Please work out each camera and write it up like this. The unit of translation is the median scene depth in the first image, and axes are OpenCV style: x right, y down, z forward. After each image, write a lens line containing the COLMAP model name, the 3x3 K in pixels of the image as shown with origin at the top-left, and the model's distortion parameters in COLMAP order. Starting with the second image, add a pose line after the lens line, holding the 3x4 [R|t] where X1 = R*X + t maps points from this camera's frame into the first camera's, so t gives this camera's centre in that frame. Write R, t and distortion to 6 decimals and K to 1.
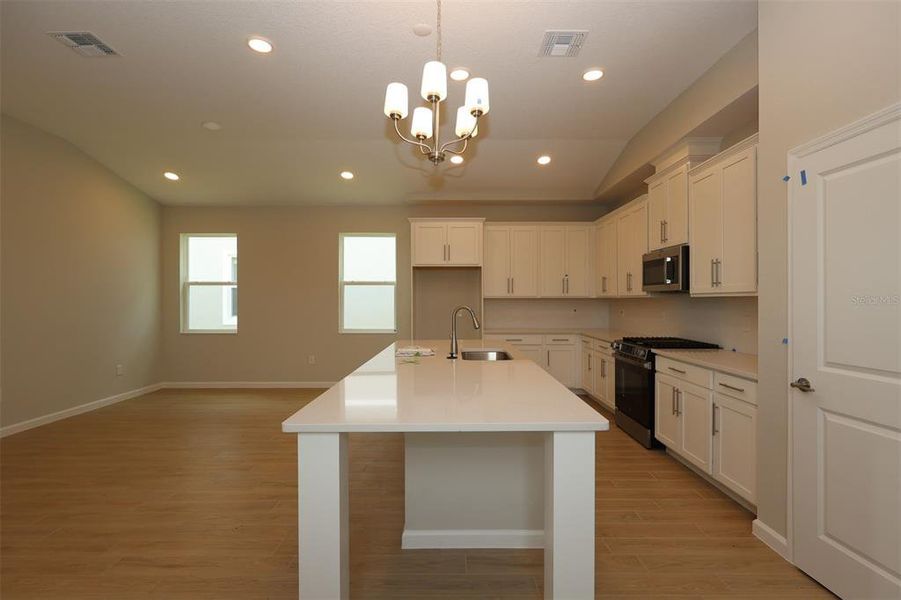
lens RADIAL K [[418.4, 0, 451.0], [0, 418.4, 301.5], [0, 0, 1]] dist [0.000396, -0.000896]
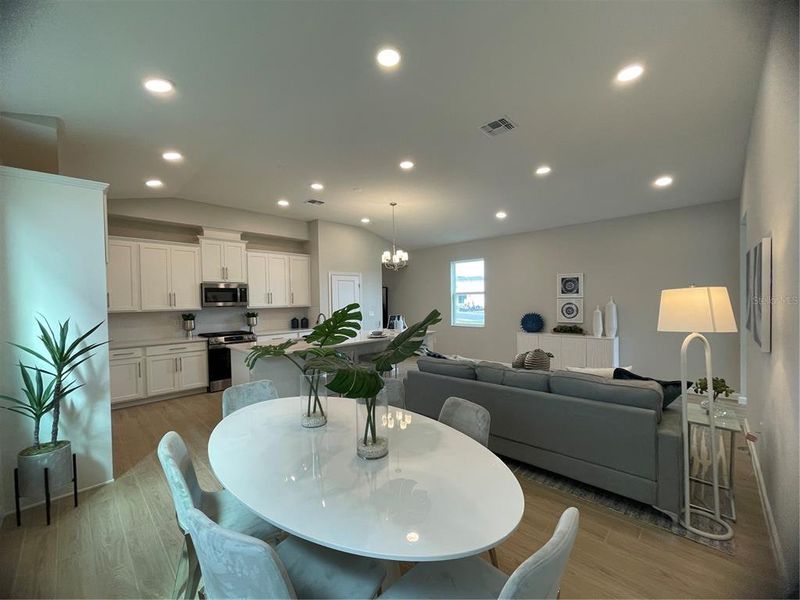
lens RADIAL K [[322.8, 0, 400.4], [0, 322.8, 306.2], [0, 0, 1]] dist [-0.001614, -0.000182]
pose [[-0.716728, 0.000766, 0.697352, -1.111565], [0.021936, 0.999529, 0.021447, -0.040006], [-0.697008, 0.030669, -0.716407, 1.612235]]
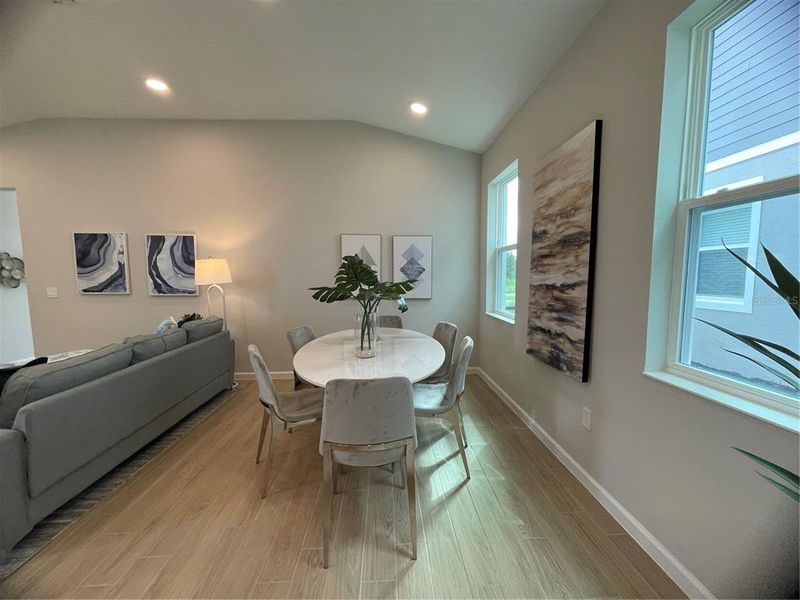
lens RADIAL K [[322.8, 0, 400.1], [0, 322.8, 306.0], [0, 0, 1]] dist [-0.001614, -0.000182]
pose [[0.047371, 0.095682, -0.994284, -0.074920], [0.006373, 0.995352, 0.096088, 0.002233], [0.998857, -0.010888, 0.046541, 1.387659]]
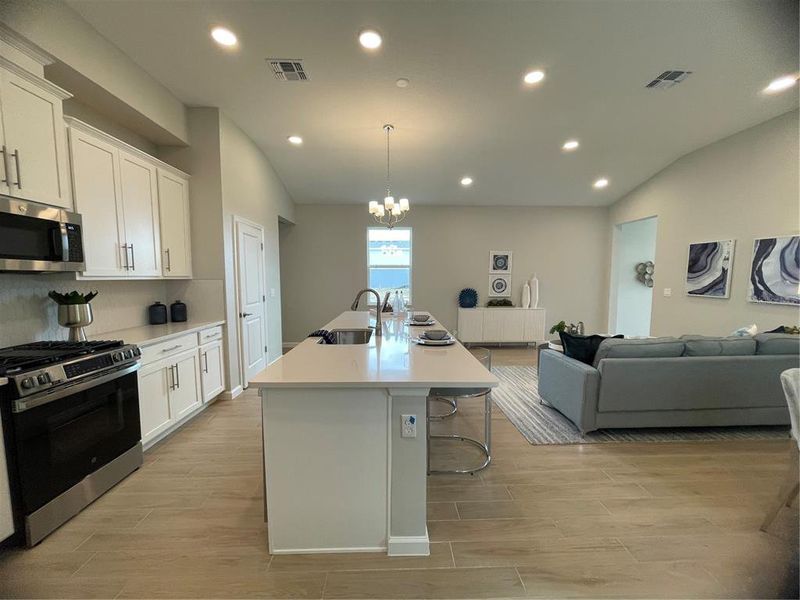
lens RADIAL K [[322.8, 0, 401.8], [0, 322.8, 305.6], [0, 0, 1]] dist [-0.001614, -0.000182]
pose [[-0.999451, 0.003926, -0.032889, -0.022808], [0.000885, 0.995761, 0.091973, -0.018423], [0.033111, 0.091894, -0.995218, 1.613449]]
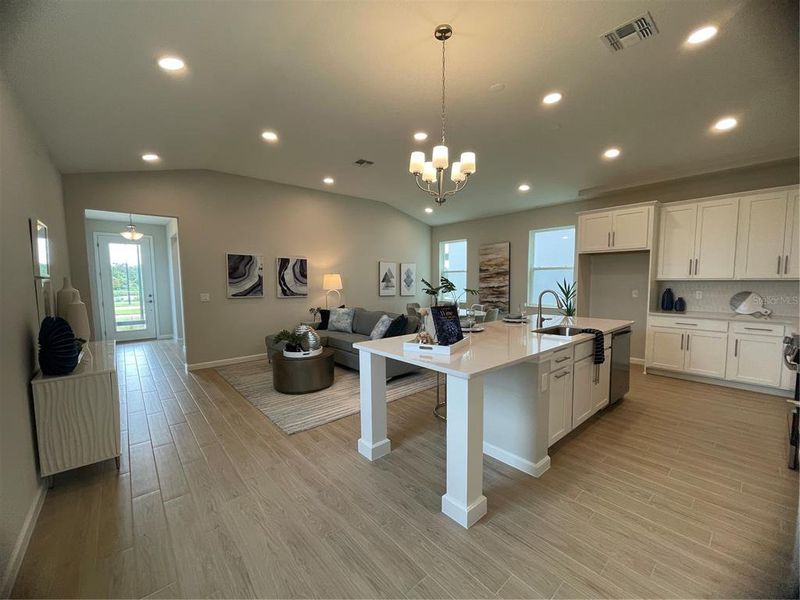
lens RADIAL K [[322.8, 0, 401.0], [0, 322.8, 304.6], [0, 0, 1]] dist [-0.001614, -0.000182]
pose [[0.654623, 0.054127, -0.754015, 0.427794], [0.004862, 0.997111, 0.075799, -0.018905], [0.755940, -0.053286, 0.652469, 0.027939]]
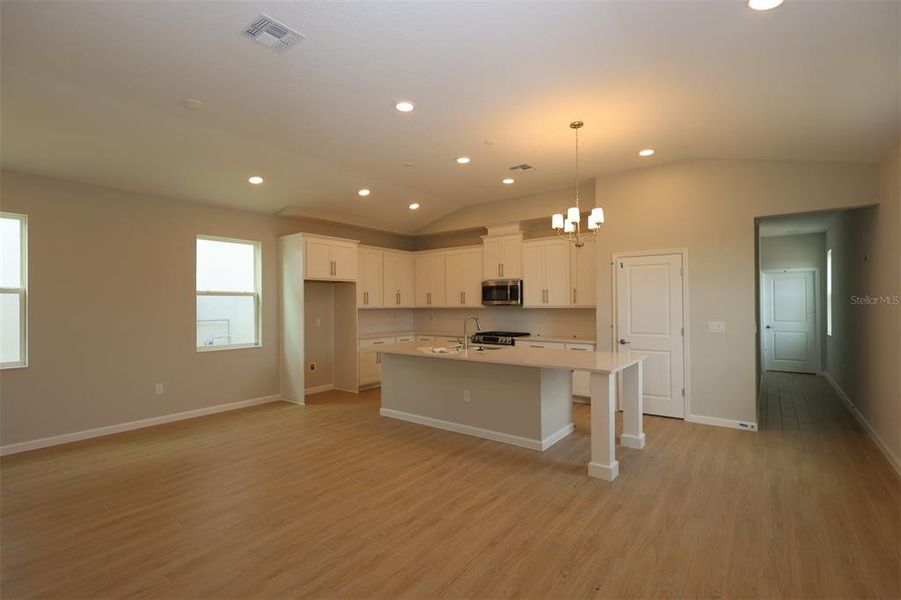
lens RADIAL K [[418.4, 0, 450.3], [0, 418.4, 300.6], [0, 0, 1]] dist [0.000396, -0.000896]
pose [[0.607917, 0.003758, 0.793992, -1.082996], [0.008844, 0.999895, -0.011504, -0.024893], [-0.793952, 0.014016, 0.607819, 0.126435]]
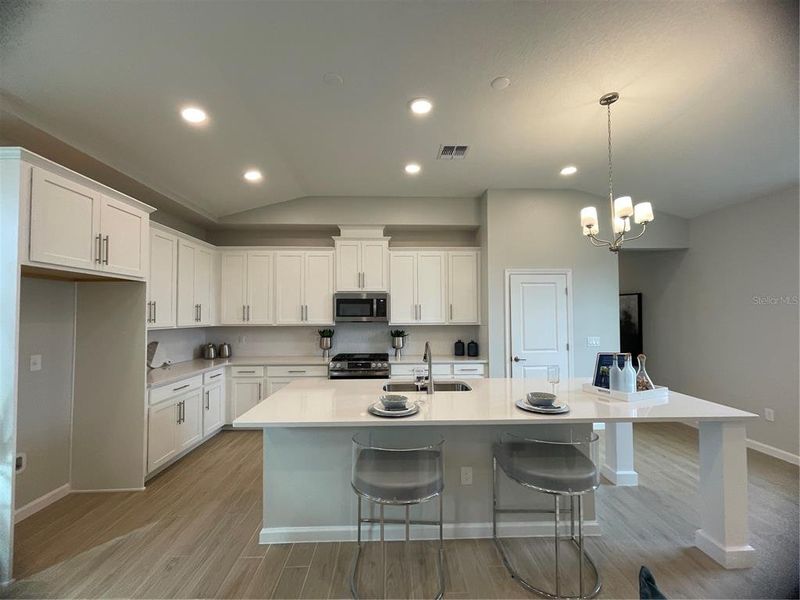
lens RADIAL K [[322.8, 0, 400.6], [0, 322.8, 306.0], [0, 0, 1]] dist [-0.001614, -0.000182]
pose [[-0.029615, 0.031563, 0.999063, -0.661957], [0.008464, 0.999473, -0.031325, -0.045104], [-0.999526, 0.007529, -0.029867, 0.979304]]
